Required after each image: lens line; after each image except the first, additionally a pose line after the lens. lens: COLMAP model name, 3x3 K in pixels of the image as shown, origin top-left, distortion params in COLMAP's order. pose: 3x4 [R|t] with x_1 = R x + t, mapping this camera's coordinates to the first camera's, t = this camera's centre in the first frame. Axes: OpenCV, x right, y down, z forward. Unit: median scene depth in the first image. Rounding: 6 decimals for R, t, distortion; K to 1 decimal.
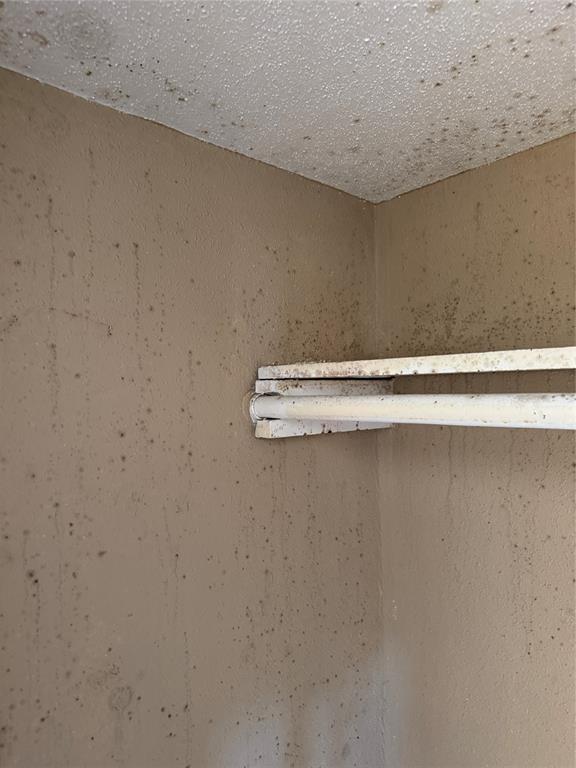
lens RADIAL K [[524.9, 0, 284.9], [0, 524.9, 398.0], [0, 0, 1]] dist [0.081759, -0.148733]
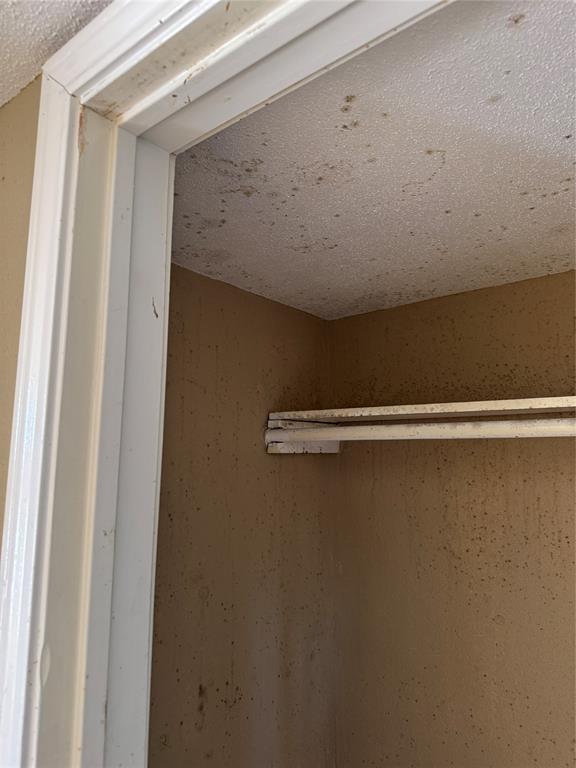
lens RADIAL K [[524.9, 0, 284.9], [0, 524.9, 398.0], [0, 0, 1]] dist [0.081759, -0.148733]
pose [[0.985251, 0.029889, 0.168485, -0.304800], [-0.009765, 0.992843, -0.119023, 0.102246], [-0.170837, 0.115622, 0.978492, -0.748796]]
